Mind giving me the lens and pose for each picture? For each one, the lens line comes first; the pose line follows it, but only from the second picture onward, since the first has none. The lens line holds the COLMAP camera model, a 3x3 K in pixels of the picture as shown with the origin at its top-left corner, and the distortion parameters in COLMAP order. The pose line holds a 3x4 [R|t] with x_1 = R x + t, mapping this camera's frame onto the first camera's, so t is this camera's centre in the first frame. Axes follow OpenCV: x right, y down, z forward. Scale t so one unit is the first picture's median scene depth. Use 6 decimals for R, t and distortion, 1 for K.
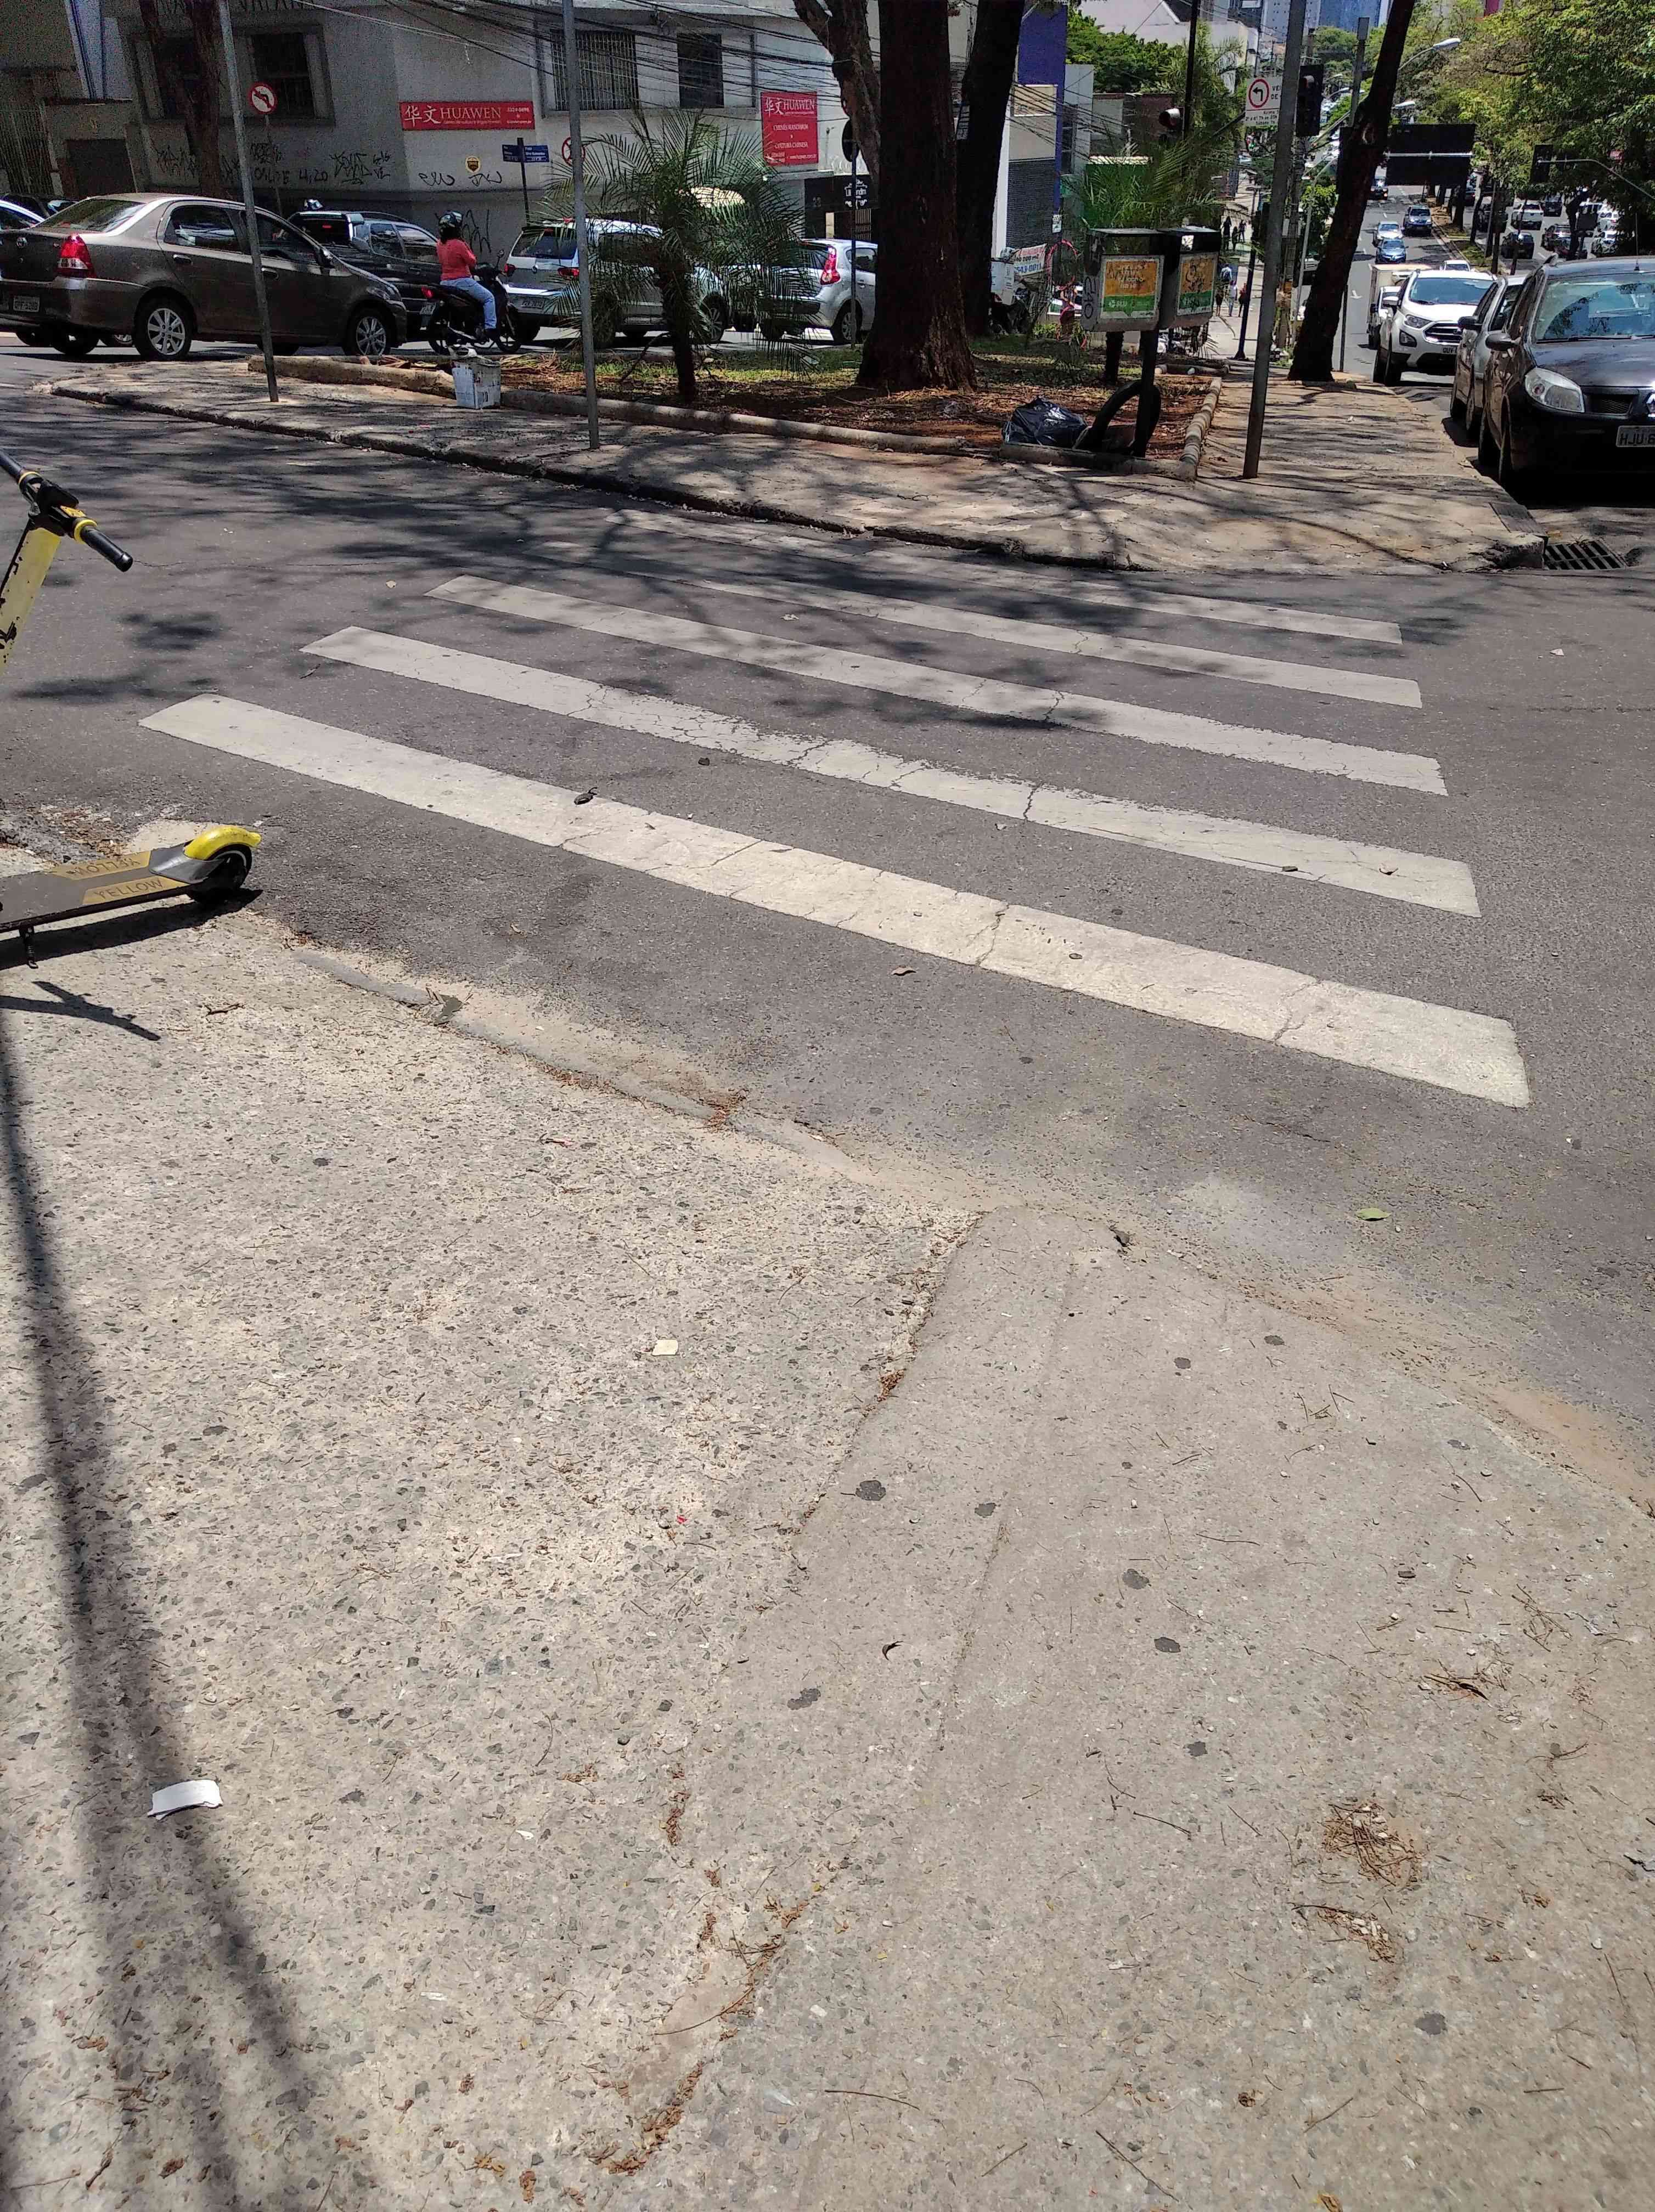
lens RADIAL K [[1698.4, 0, 827.5], [0, 1698.4, 1106.0], [0, 0, 1]] dist [-0.031750, 0.040958]
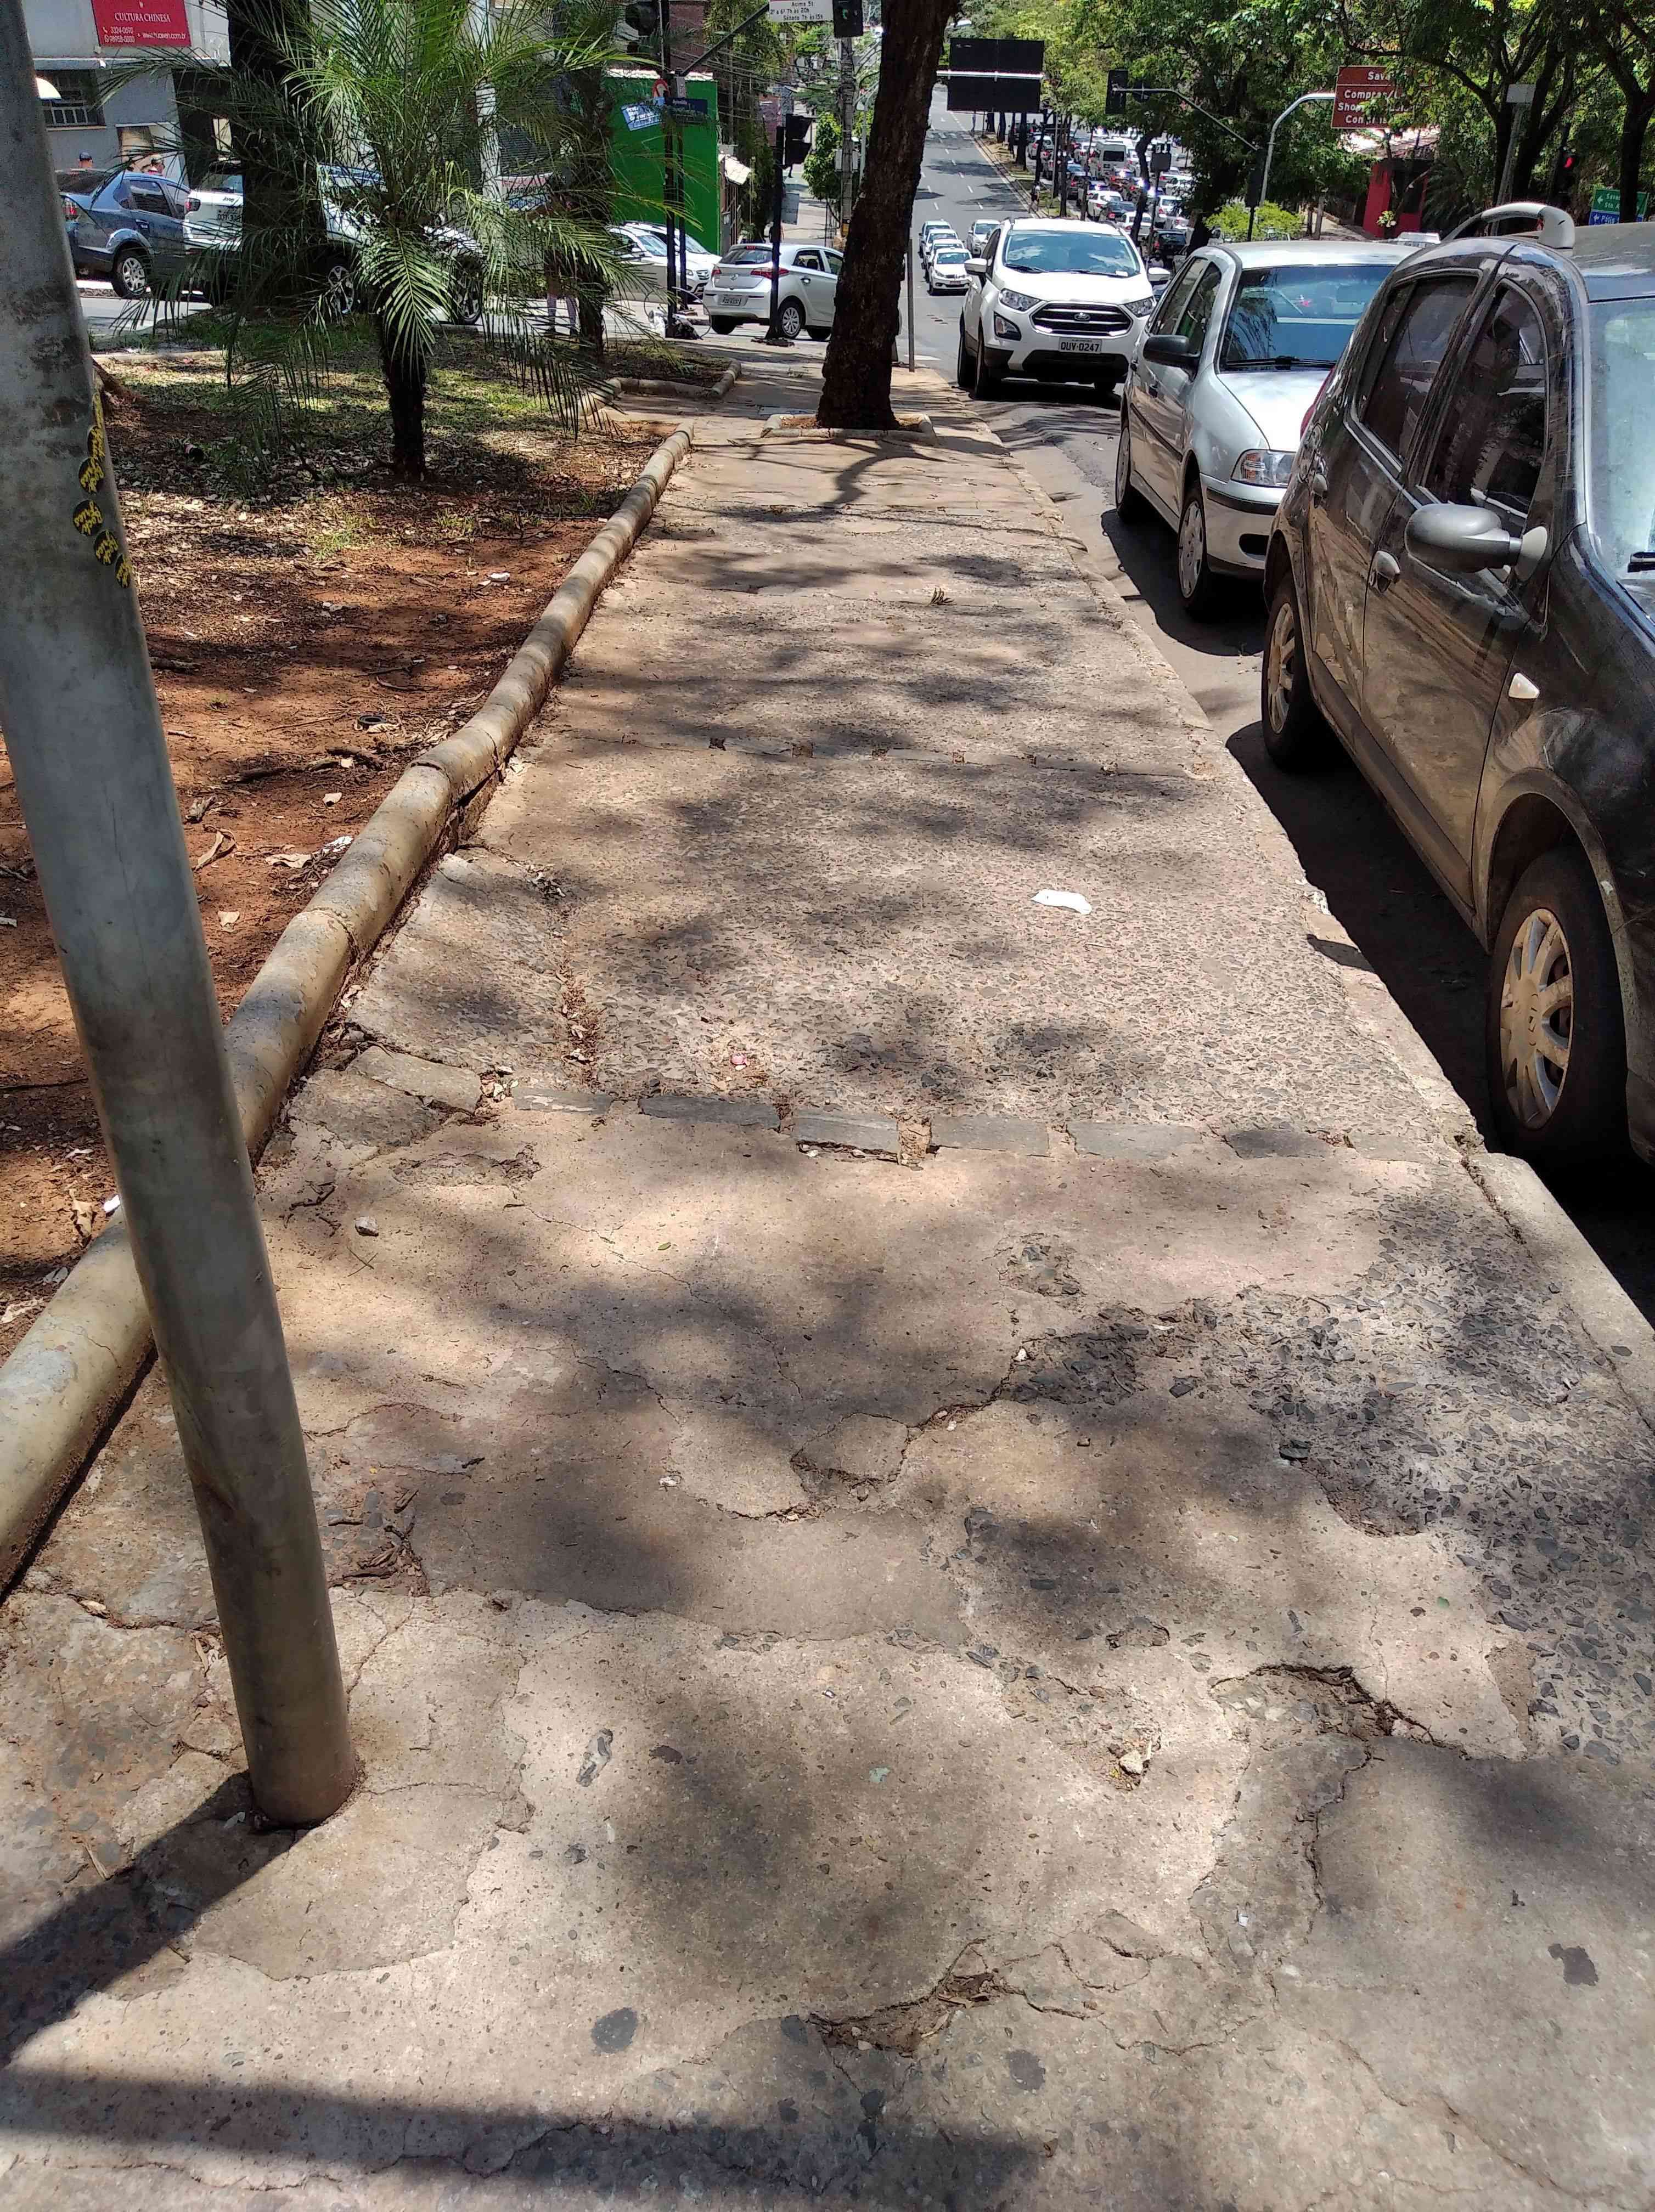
lens RADIAL K [[1698.4, 0, 827.5], [0, 1698.4, 1106.0], [0, 0, 1]] dist [-0.031750, 0.040958]
pose [[0.974829, -0.088900, 0.204462, 0.058066], [0.082341, 0.995786, 0.040382, -0.092930], [-0.207190, -0.022530, 0.978041, 0.184260]]
